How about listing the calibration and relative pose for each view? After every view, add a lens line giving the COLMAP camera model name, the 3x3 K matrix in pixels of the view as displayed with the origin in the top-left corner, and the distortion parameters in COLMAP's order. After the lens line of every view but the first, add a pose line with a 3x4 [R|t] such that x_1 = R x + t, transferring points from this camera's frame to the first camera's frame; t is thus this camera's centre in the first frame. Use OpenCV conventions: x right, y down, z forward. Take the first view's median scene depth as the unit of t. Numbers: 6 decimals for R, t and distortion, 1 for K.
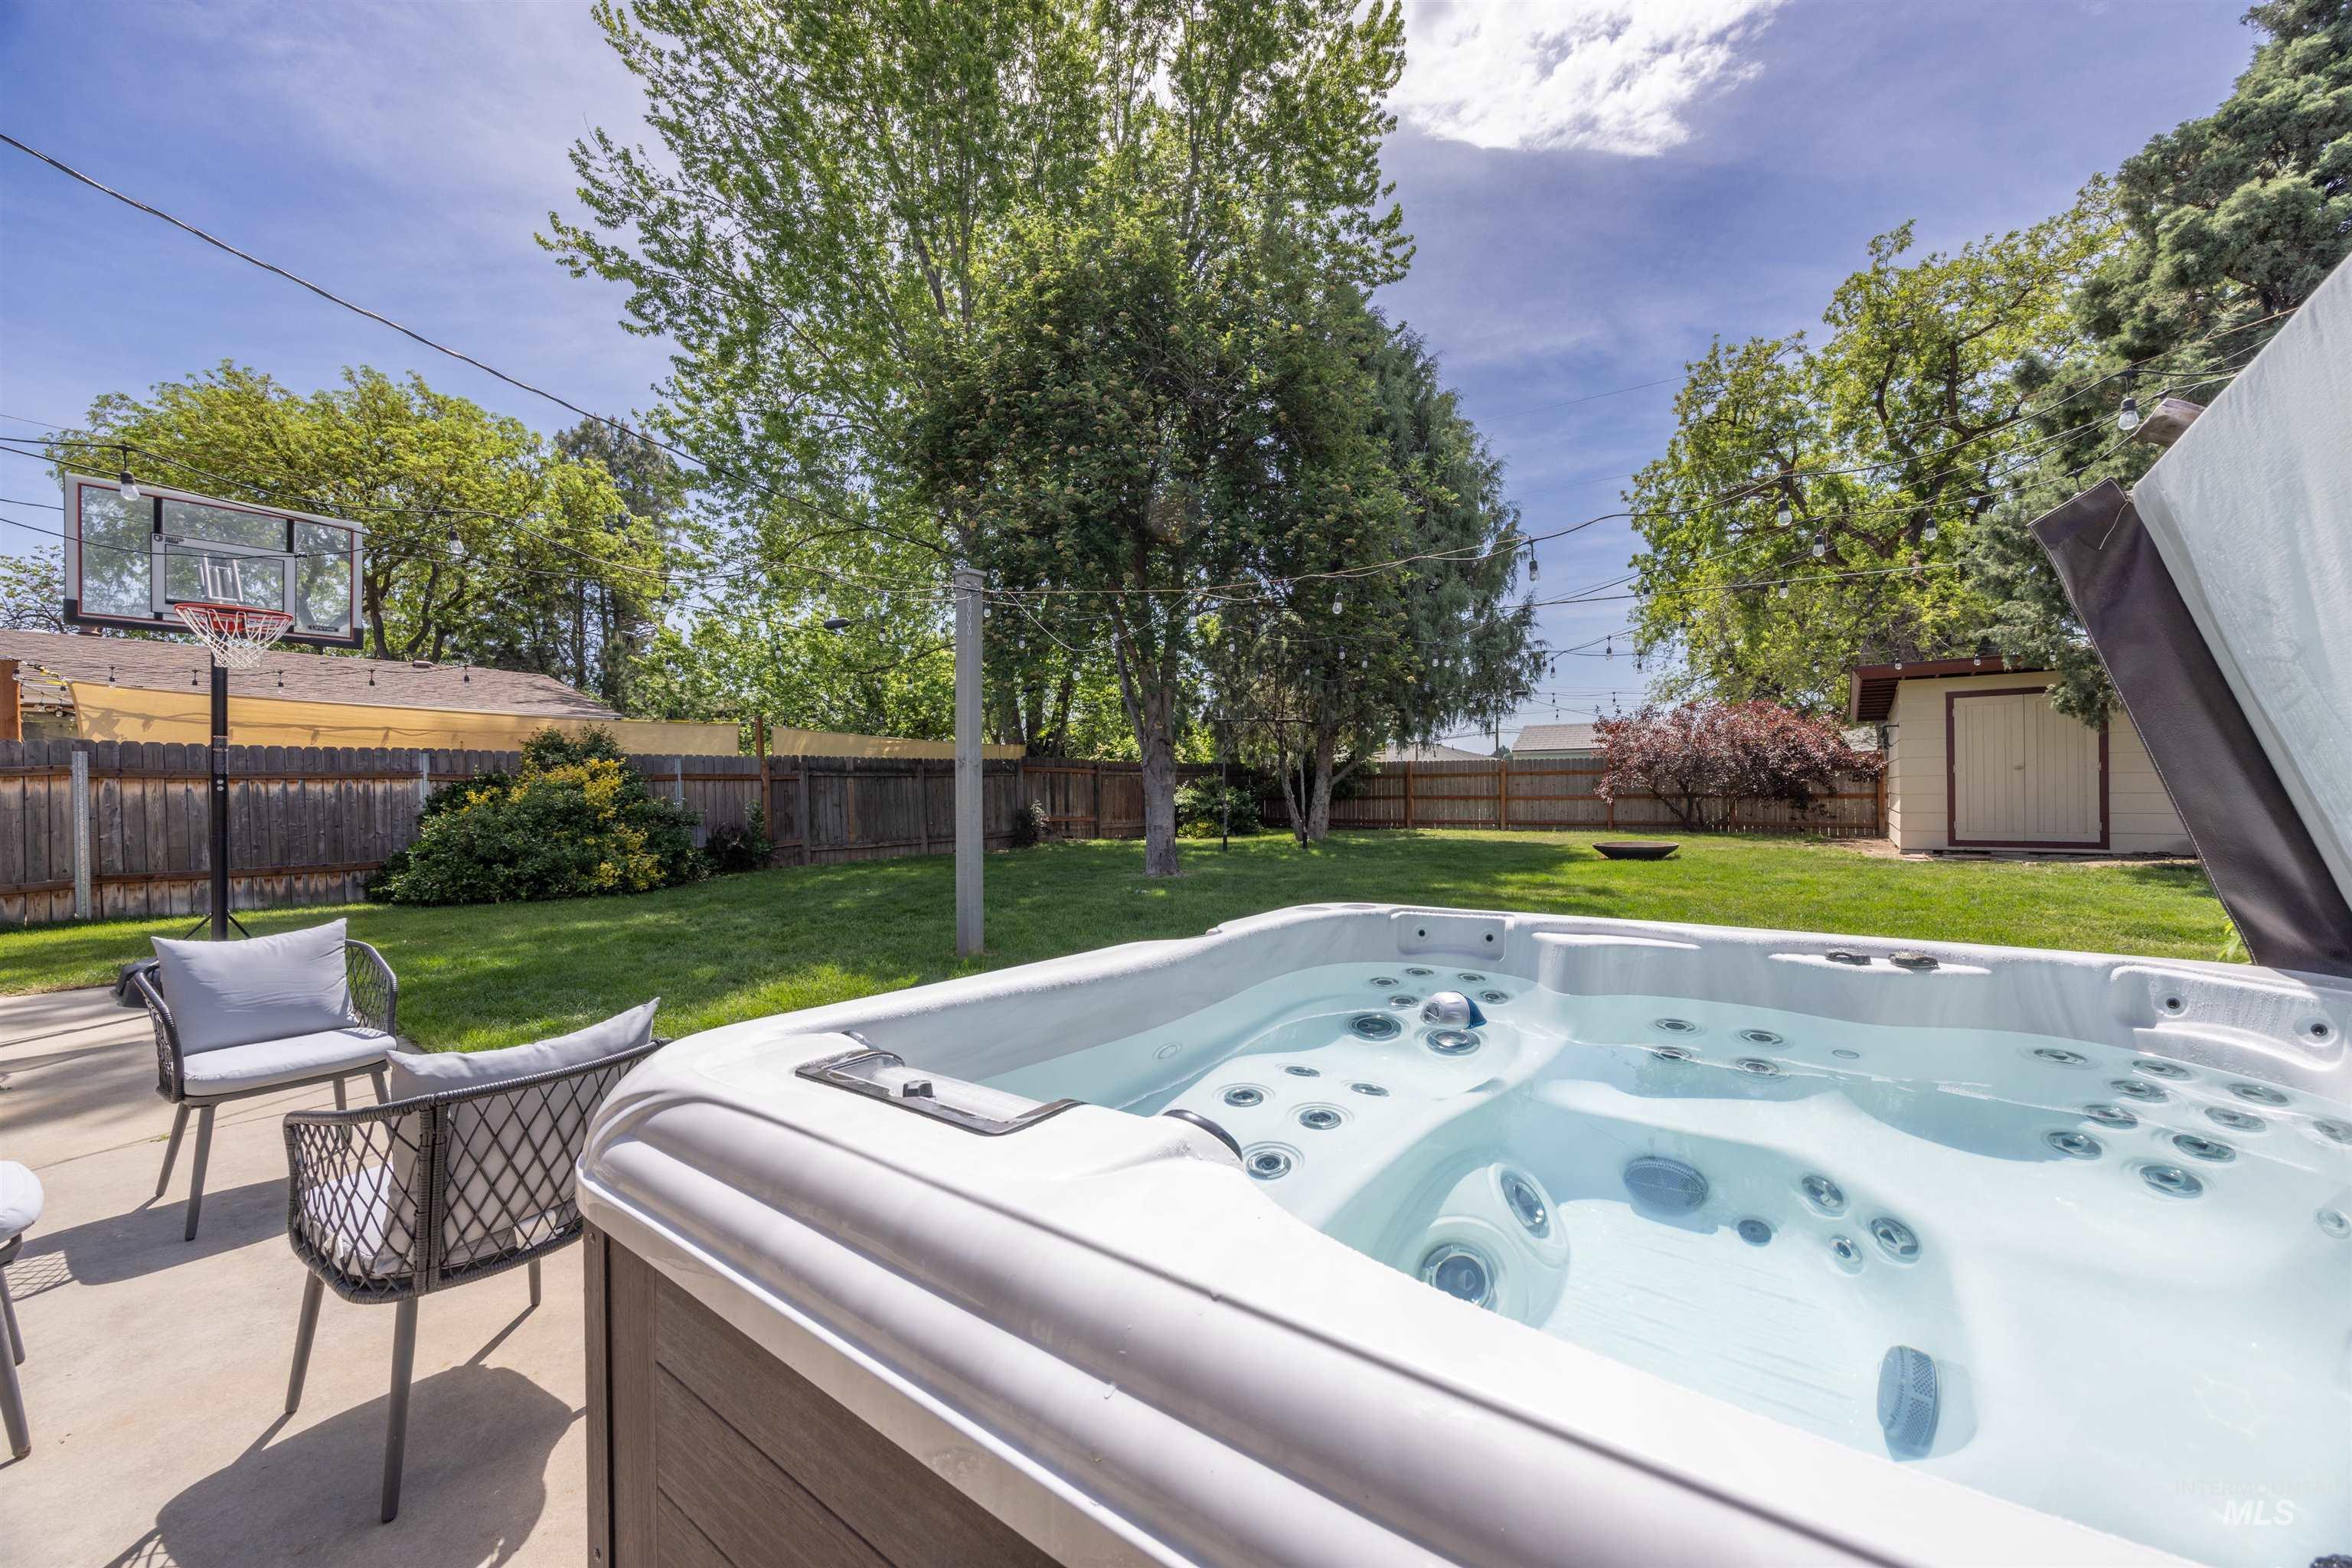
lens RADIAL K [[892.2, 0, 1172.4], [0, 892.2, 789.3], [0, 0, 1]] dist [-0.000529, 0.000115]
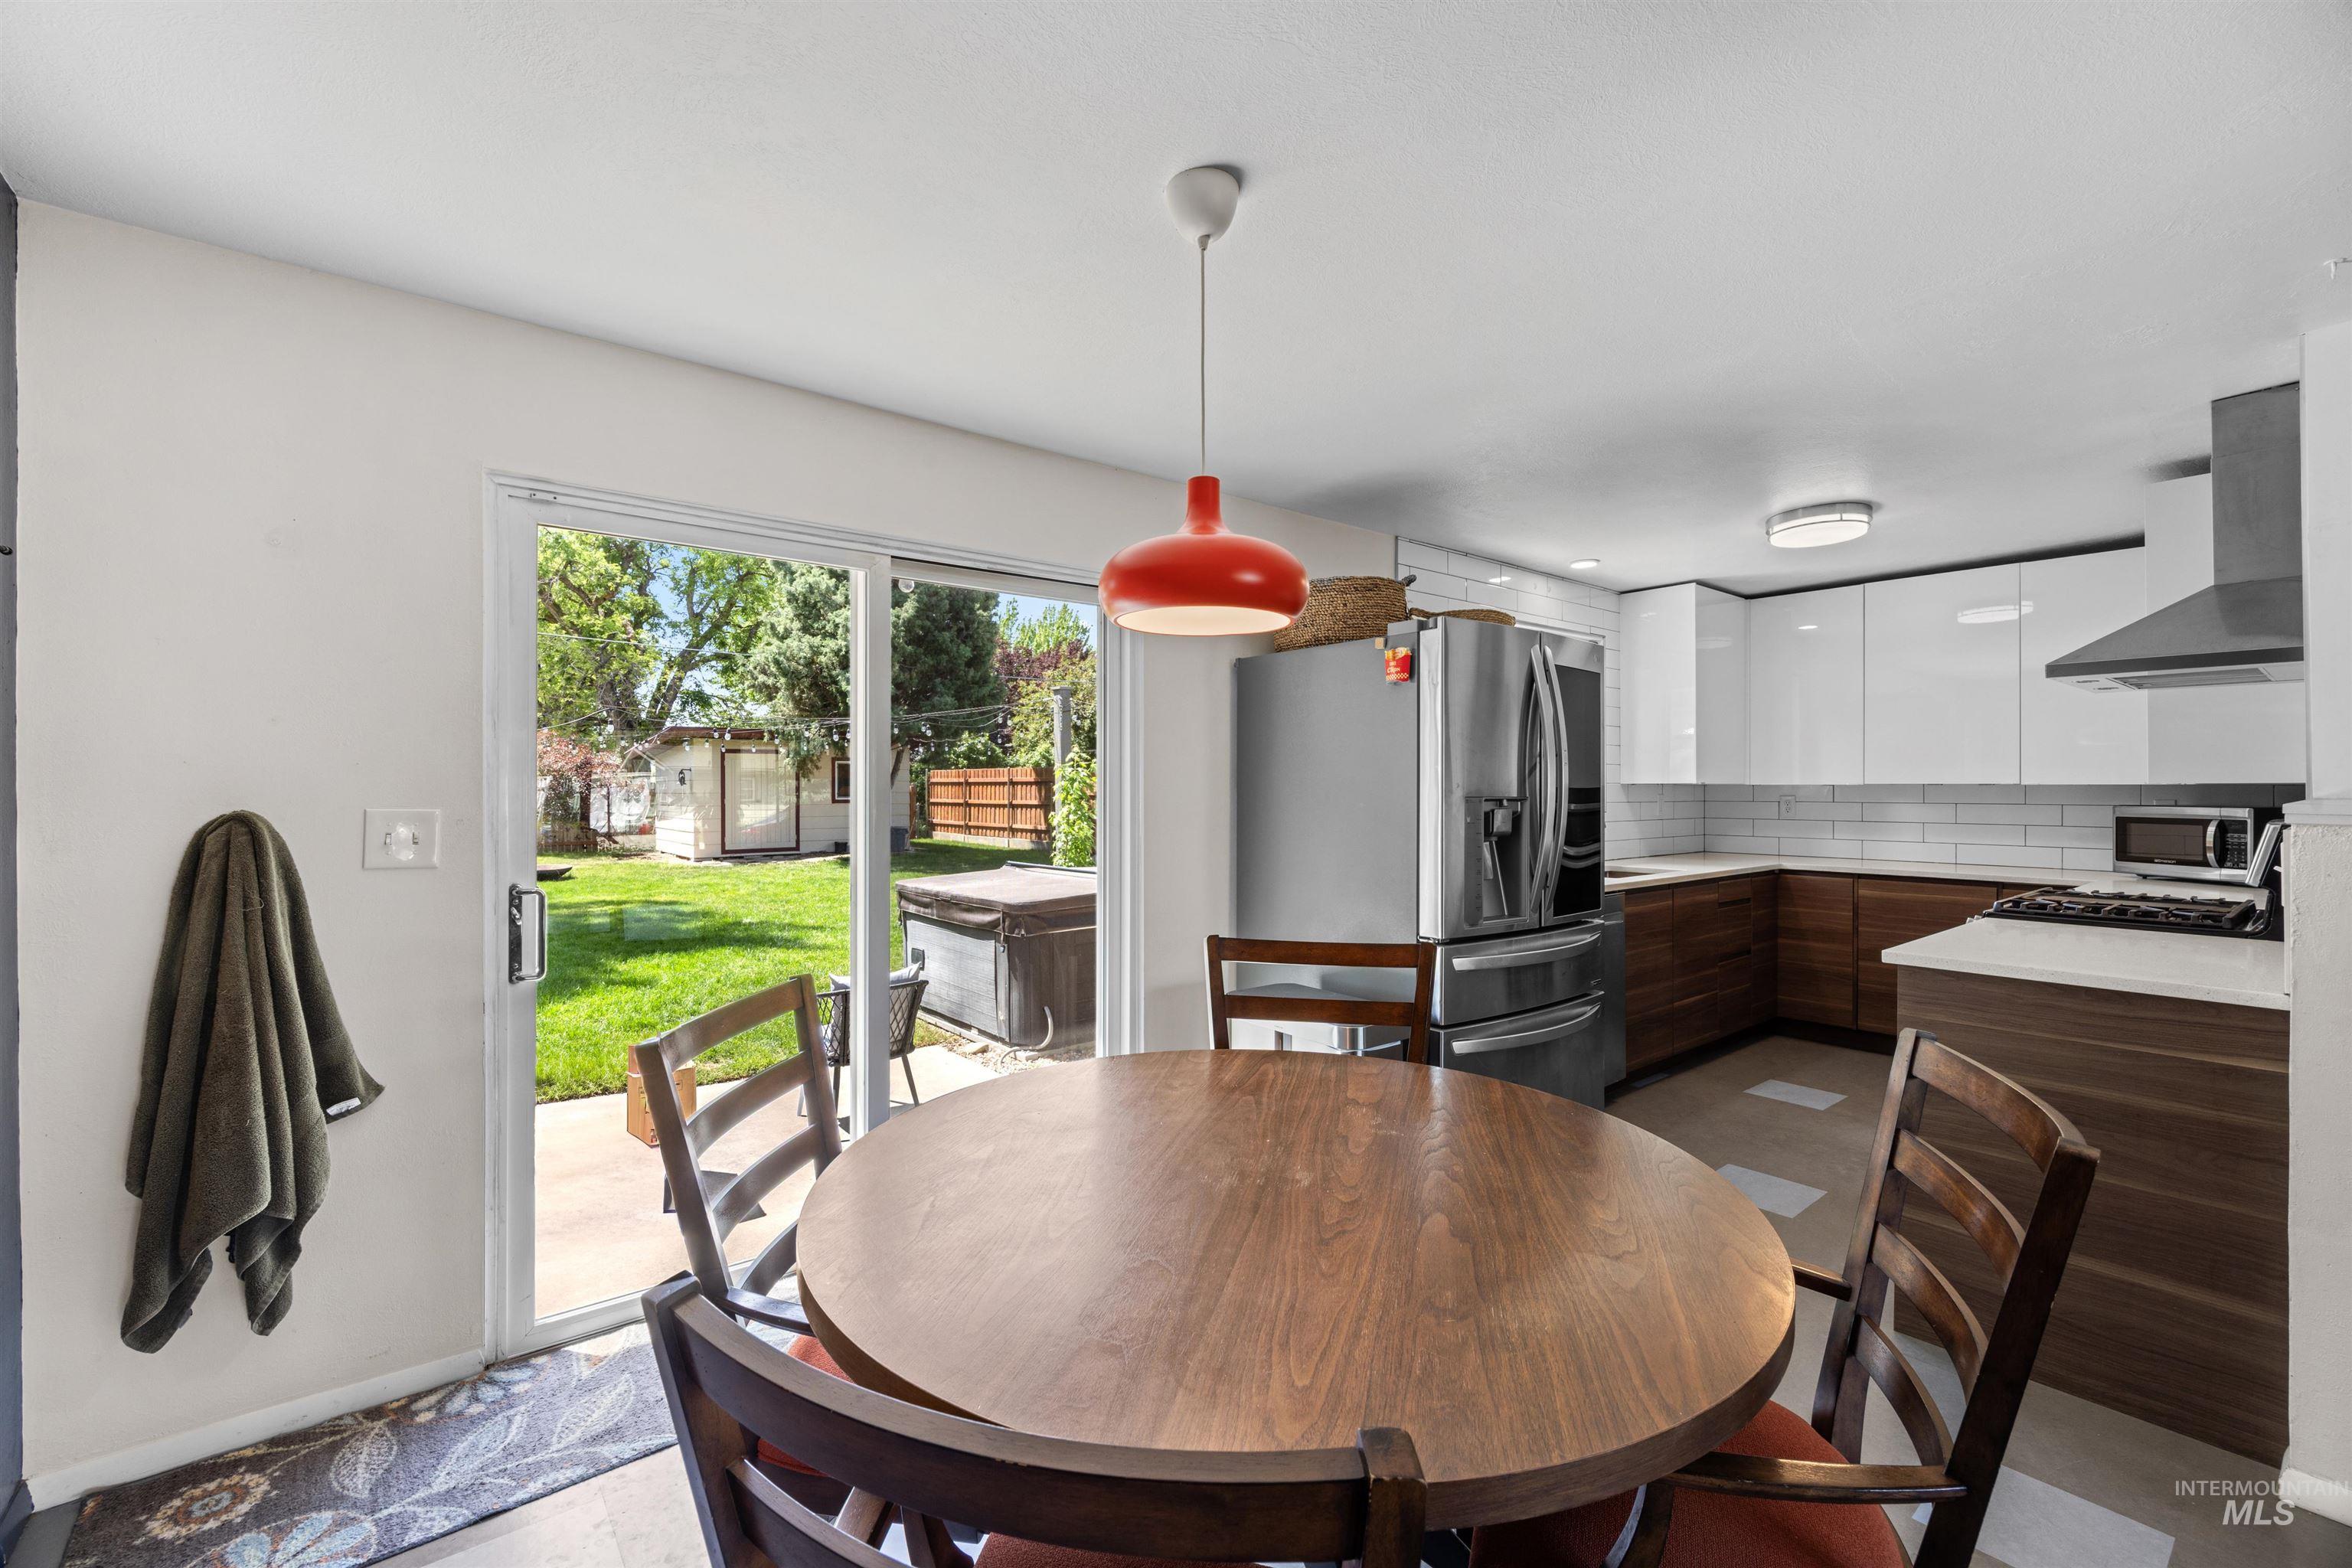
lens RADIAL K [[977.4, 0, 1169.5], [0, 977.4, 789.6], [0, 0, 1]] dist [-0.006540, 0.000021]
pose [[0.244321, 0.007669, 0.969664, -0.423068], [-0.001205, 0.999970, -0.007605, -0.026439], [-0.969694, 0.000690, 0.244323, -0.084650]]
